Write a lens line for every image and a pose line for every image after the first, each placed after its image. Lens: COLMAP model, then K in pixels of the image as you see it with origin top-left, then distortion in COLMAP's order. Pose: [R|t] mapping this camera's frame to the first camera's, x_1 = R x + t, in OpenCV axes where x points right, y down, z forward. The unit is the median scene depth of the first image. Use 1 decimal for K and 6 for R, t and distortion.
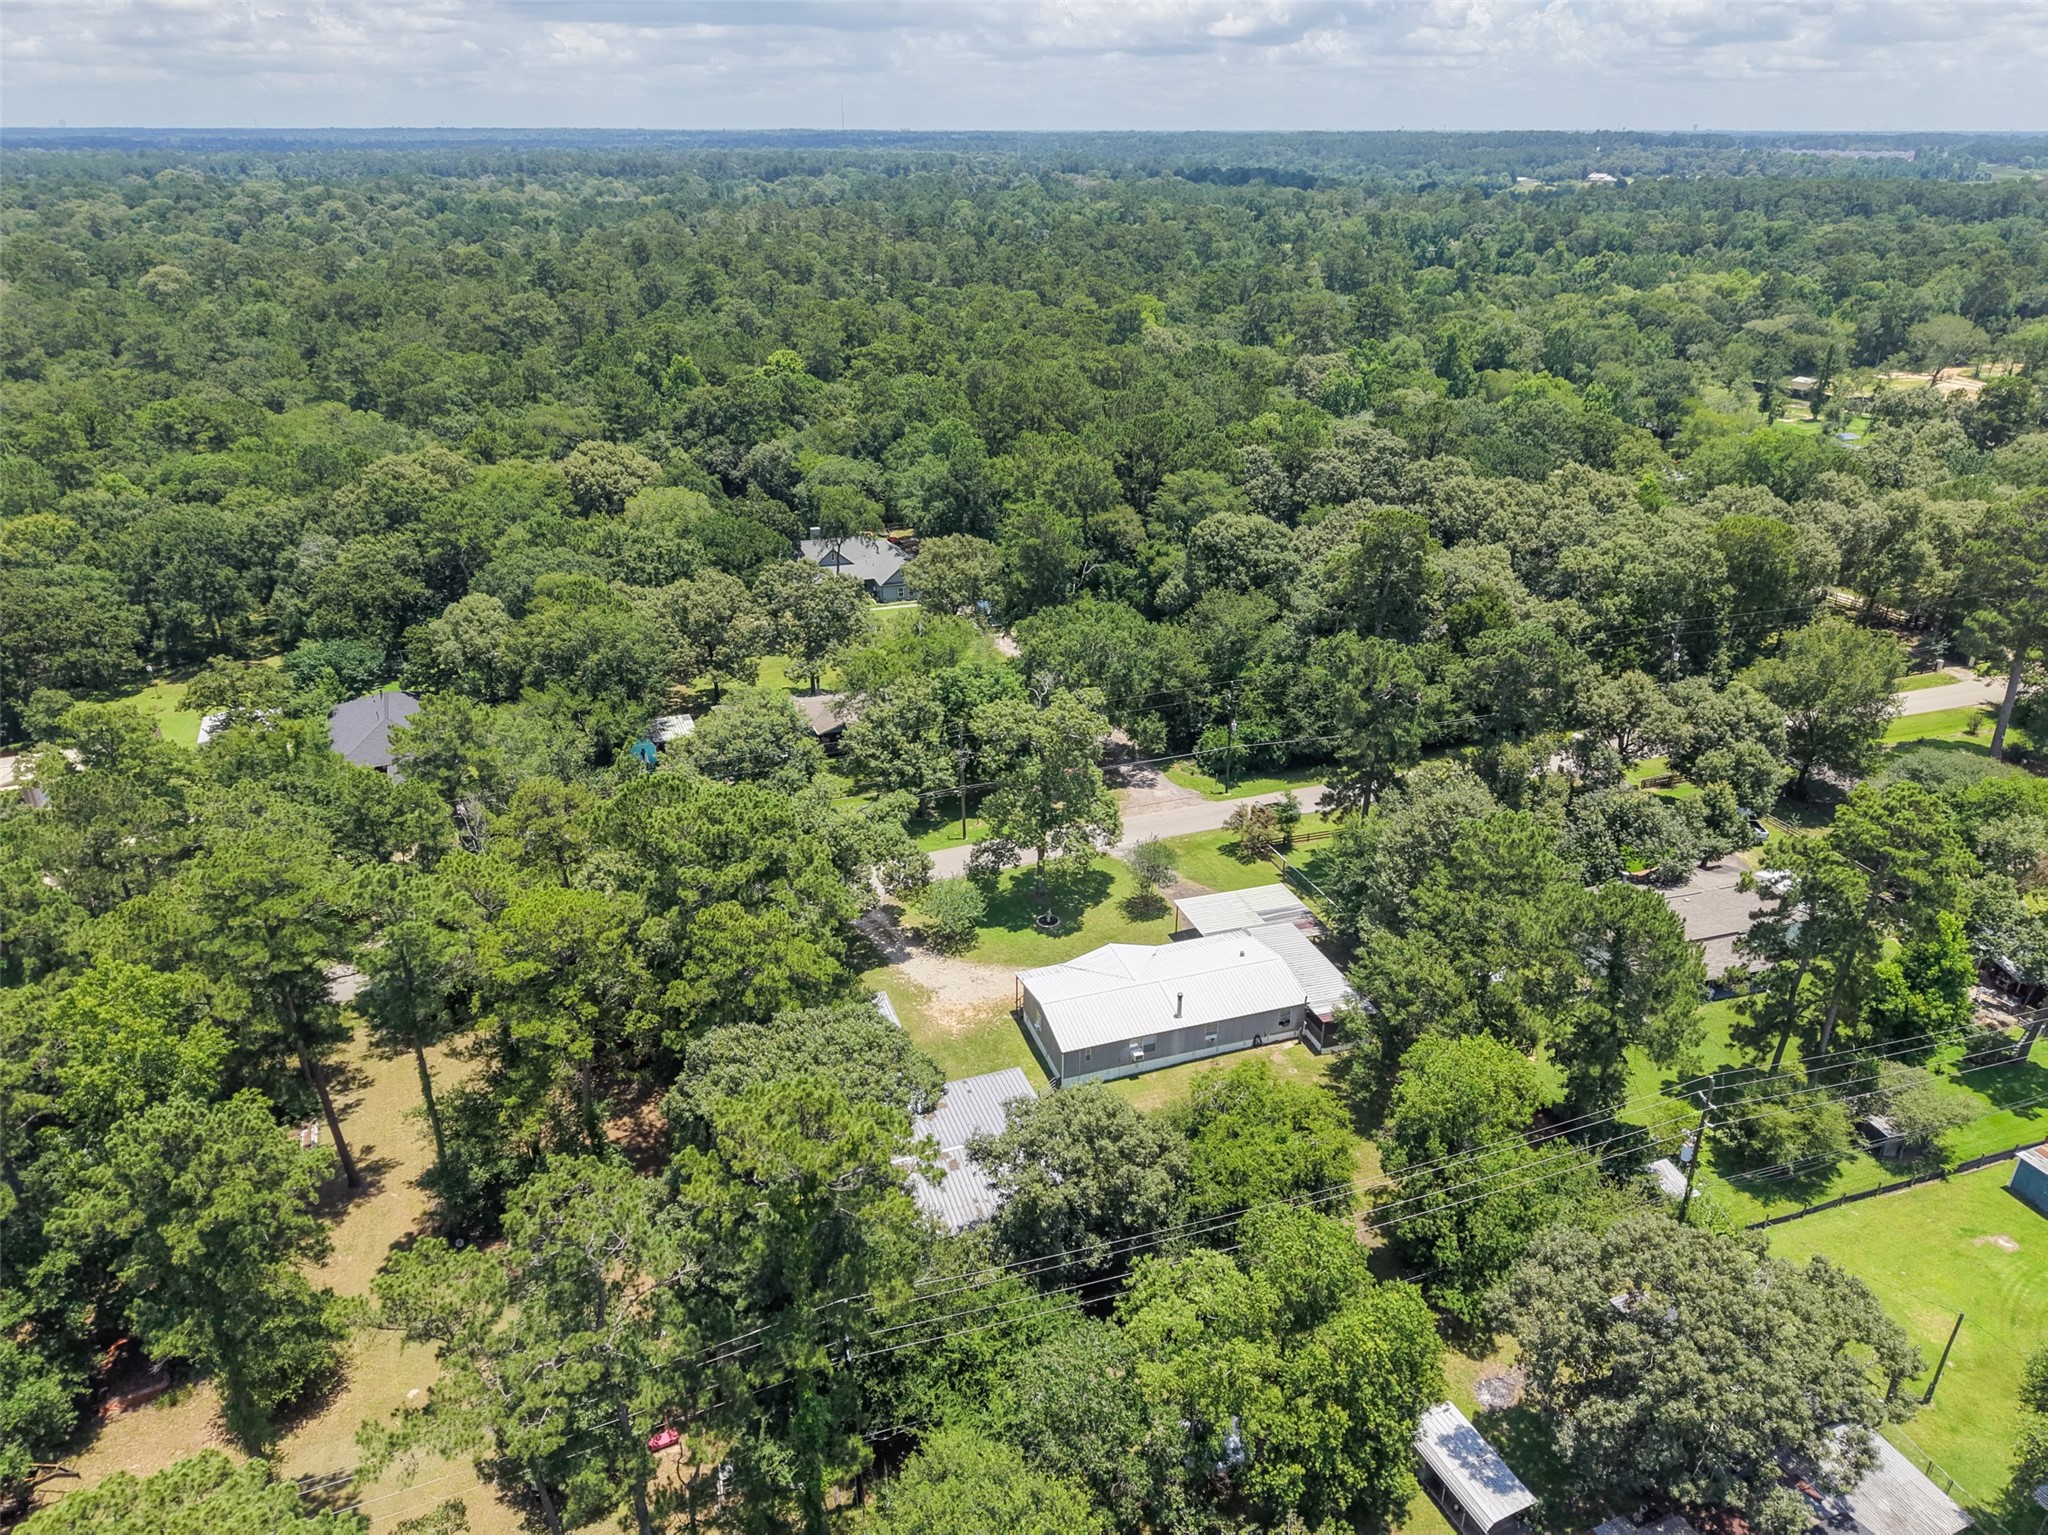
lens RADIAL K [[1366.7, 0, 1026.4], [0, 1366.7, 773.6], [0, 0, 1]] dist [0.021374, -0.019497]
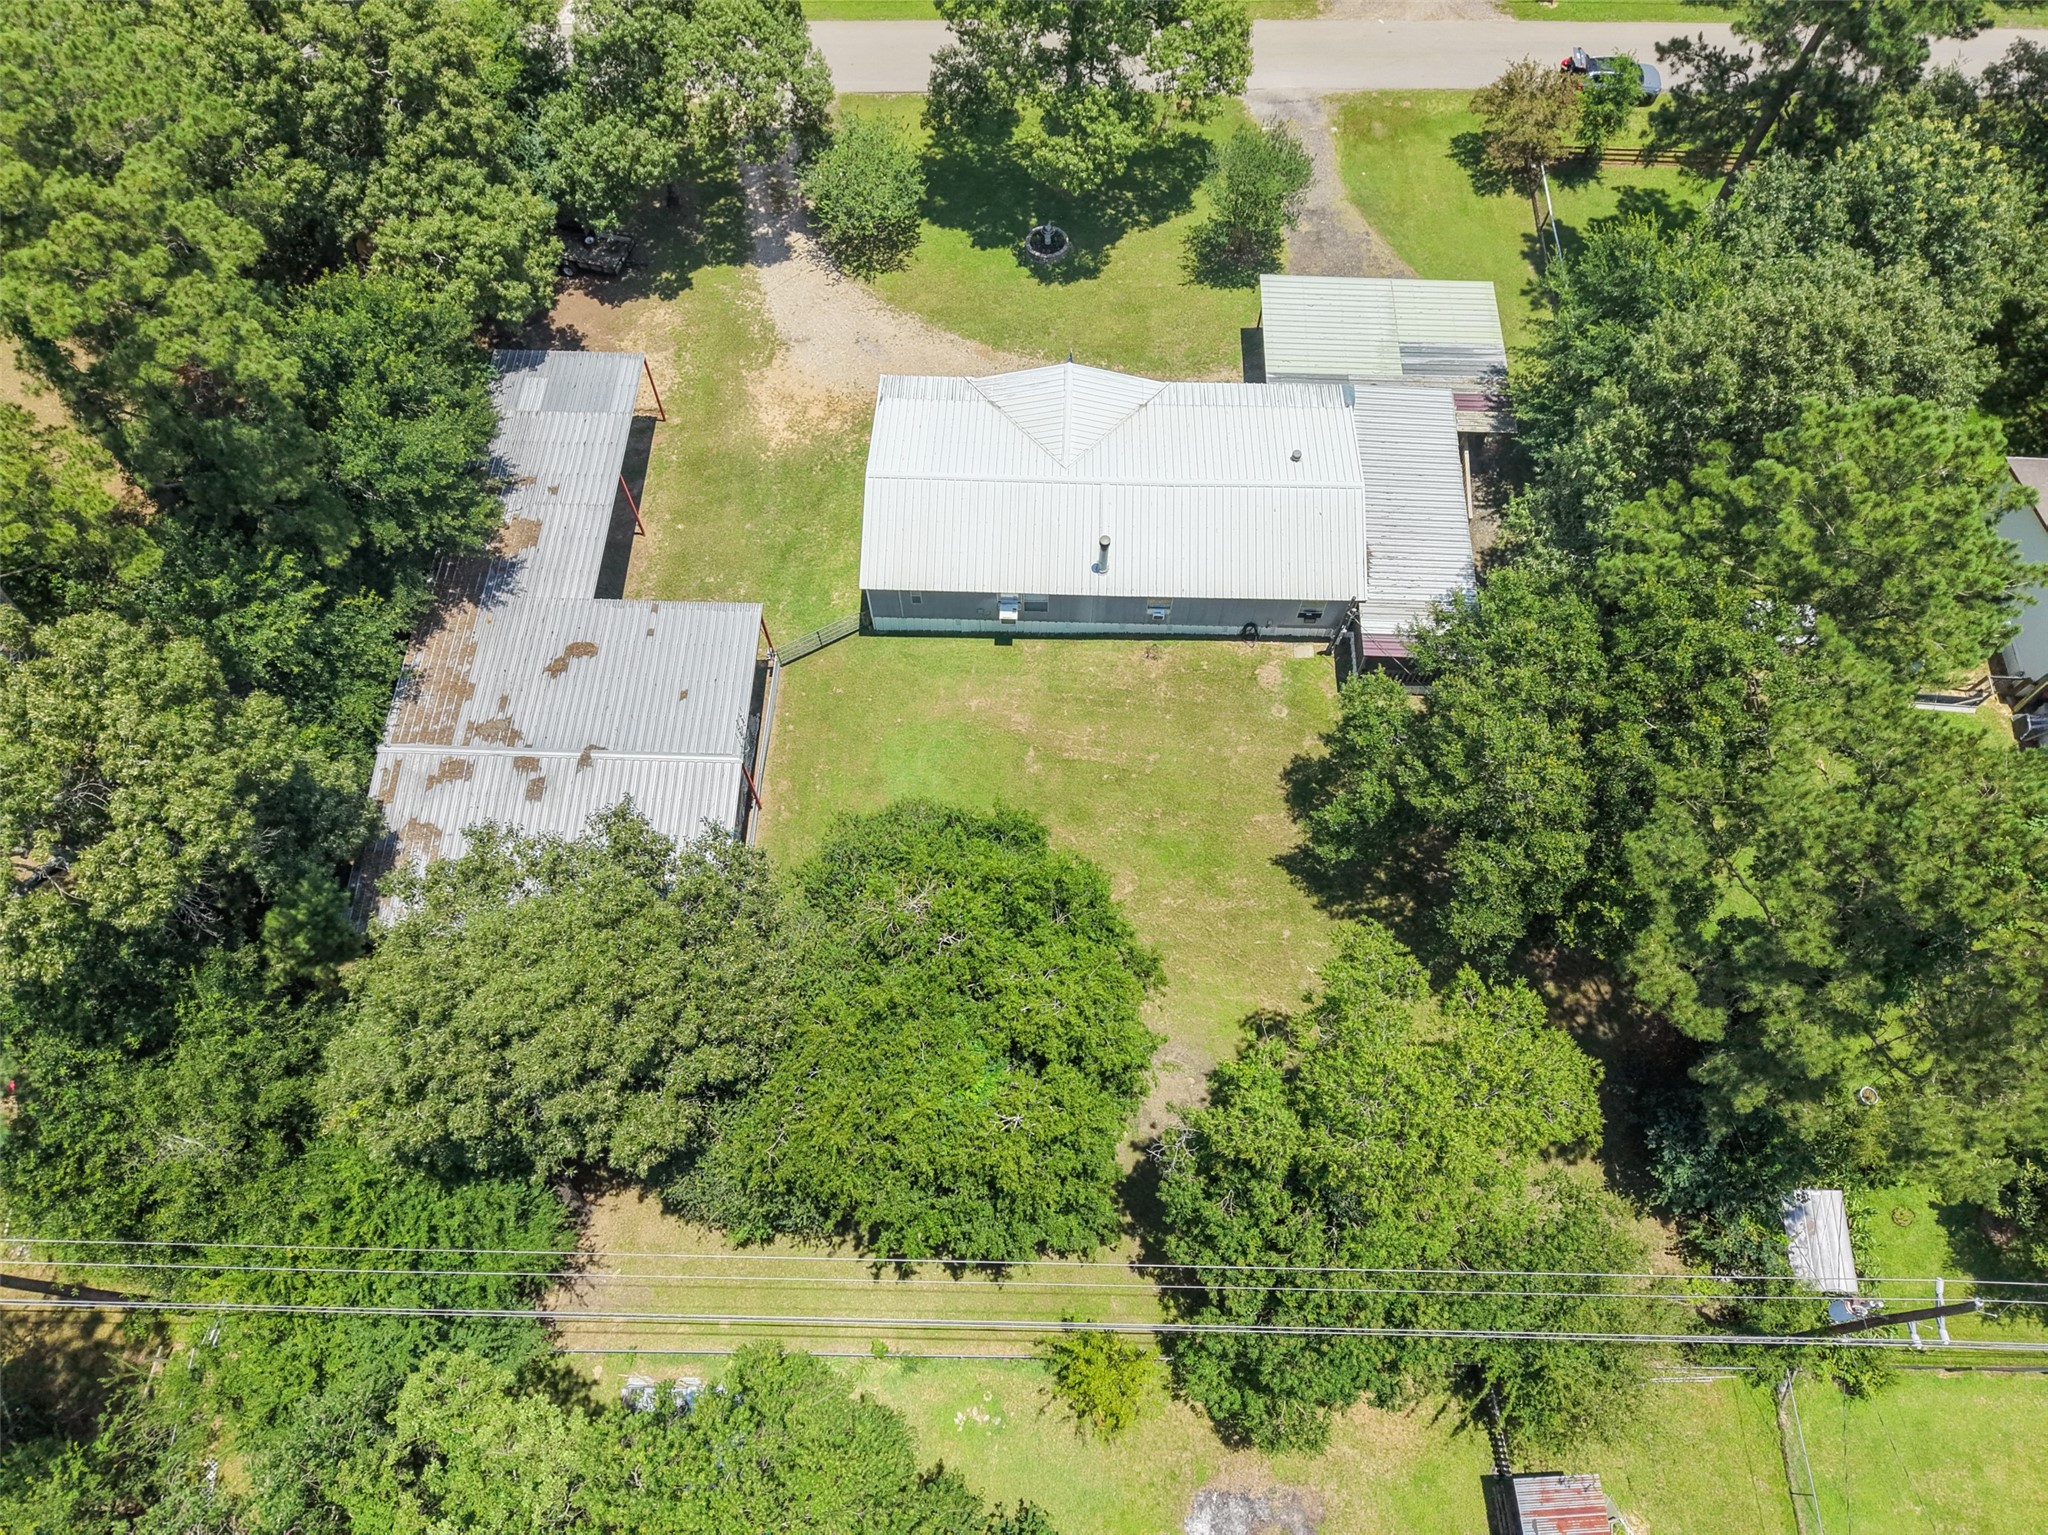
lens RADIAL K [[1374.2, 0, 1030.2], [0, 1374.2, 762.2], [0, 0, 1]] dist [0.021235, -0.016848]
pose [[0.938436, 0.310595, -0.151222, 0.116230], [-0.149445, 0.759679, 0.632893, -0.060942], [0.311453, -0.571331, 0.759327, 0.331128]]
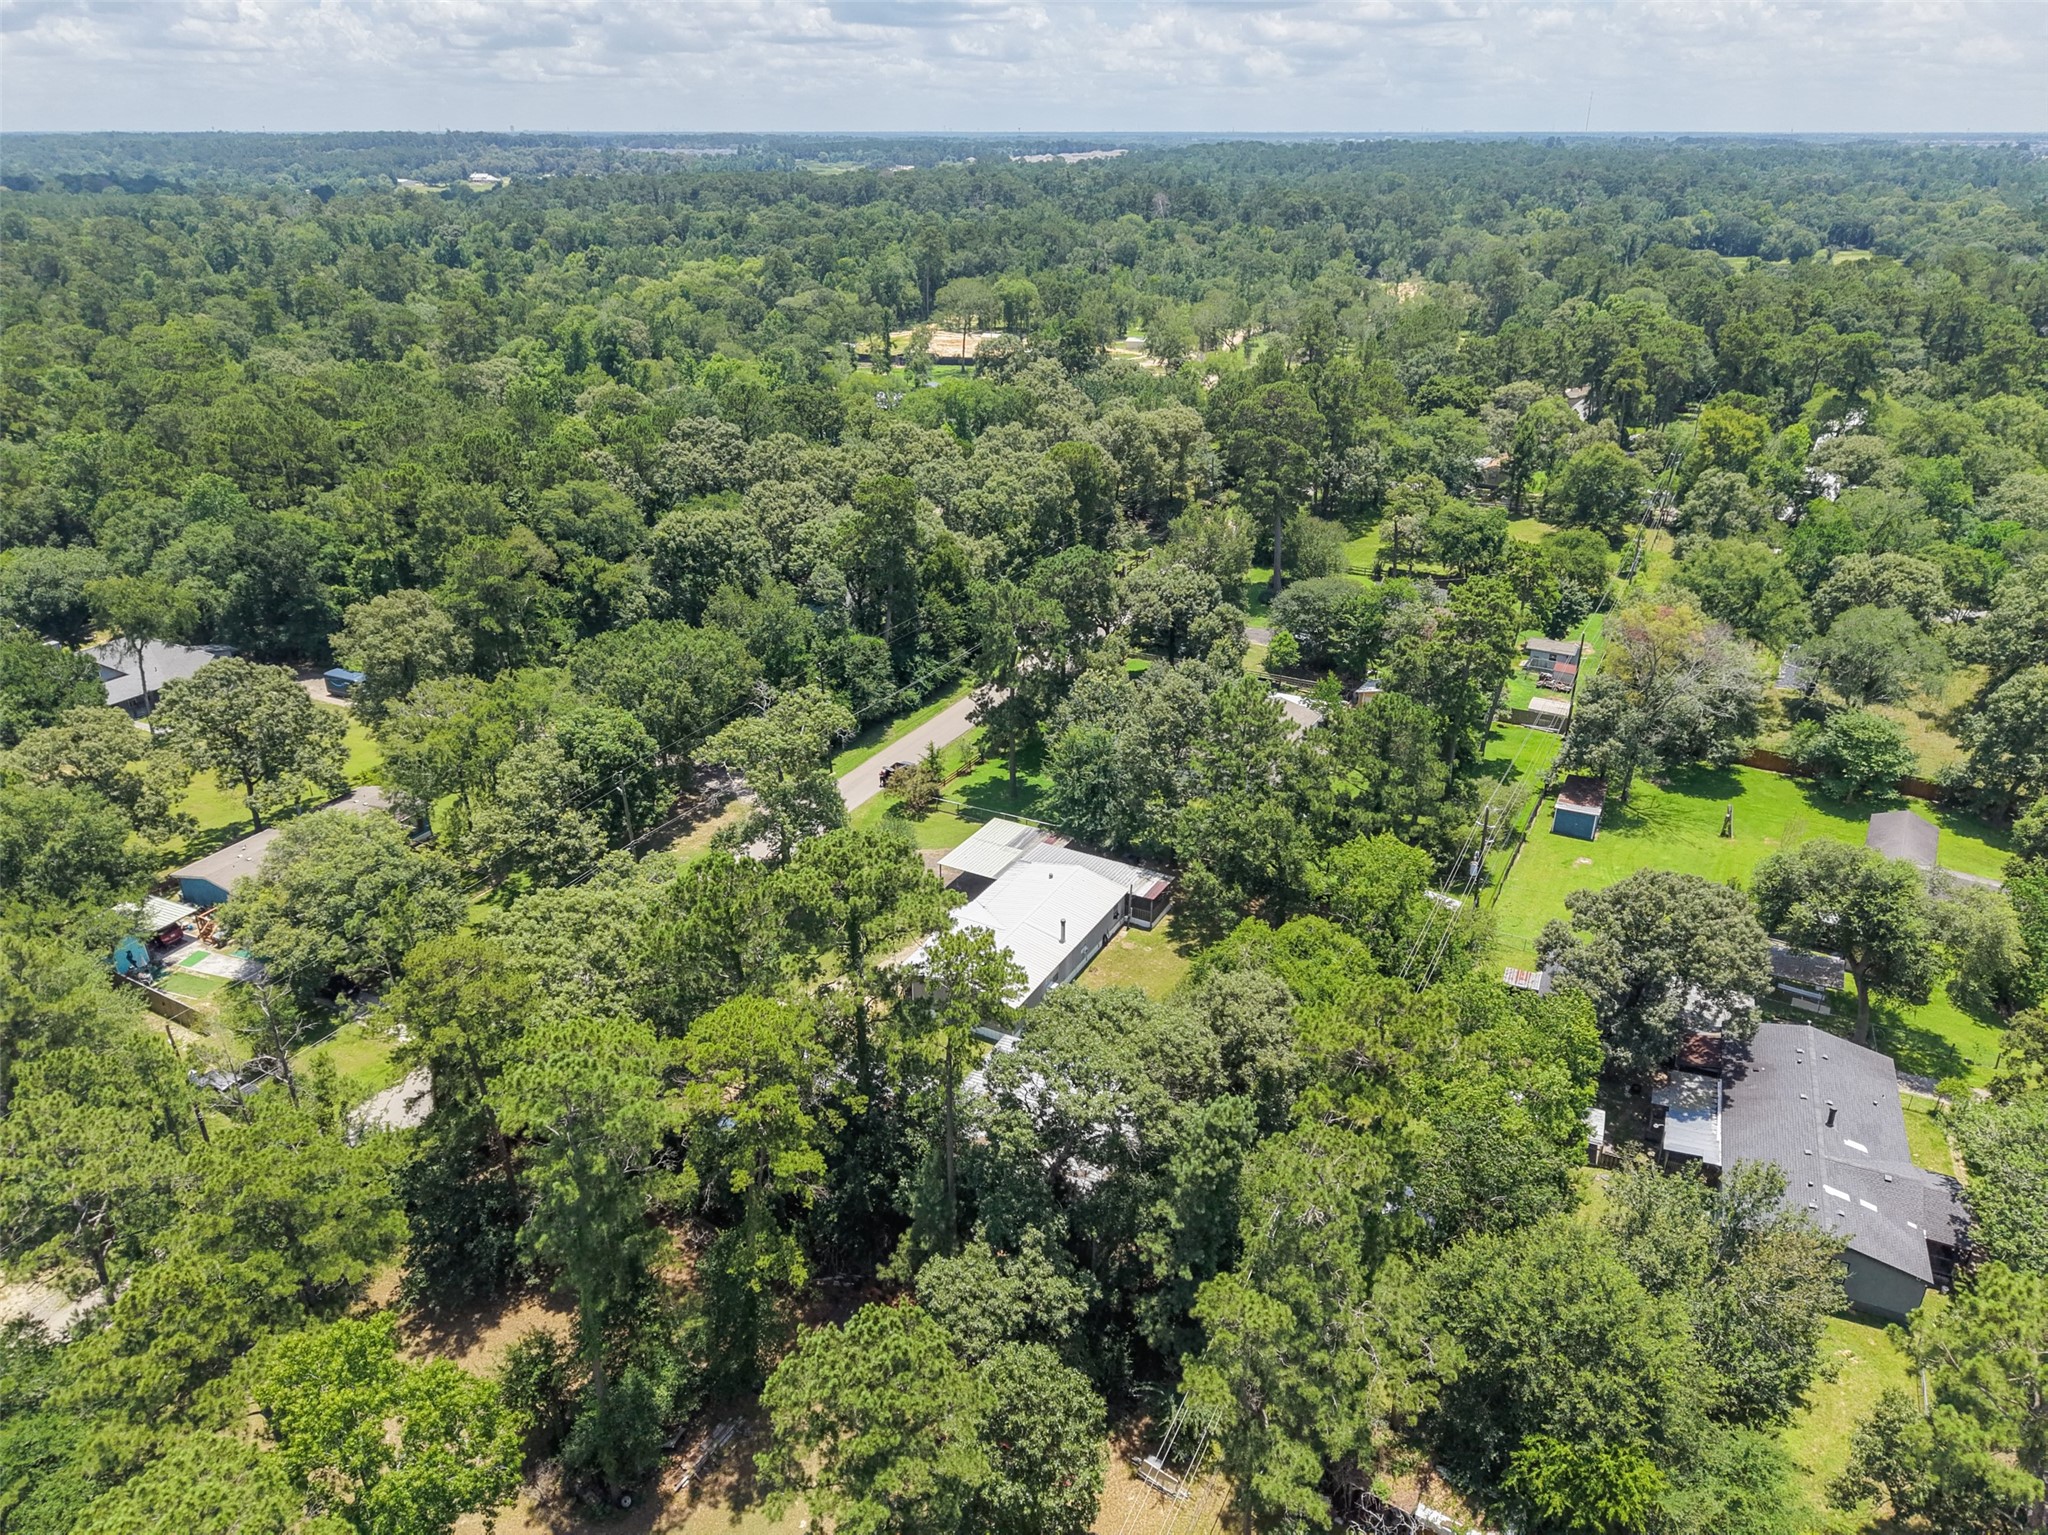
lens RADIAL K [[1366.7, 0, 1026.4], [0, 1366.7, 773.6], [0, 0, 1]] dist [0.021374, -0.019497]
pose [[0.736316, -0.290143, 0.611274, -0.323223], [0.290613, 0.951437, 0.101541, -0.040462], [-0.611051, 0.102878, 0.784878, 0.097508]]
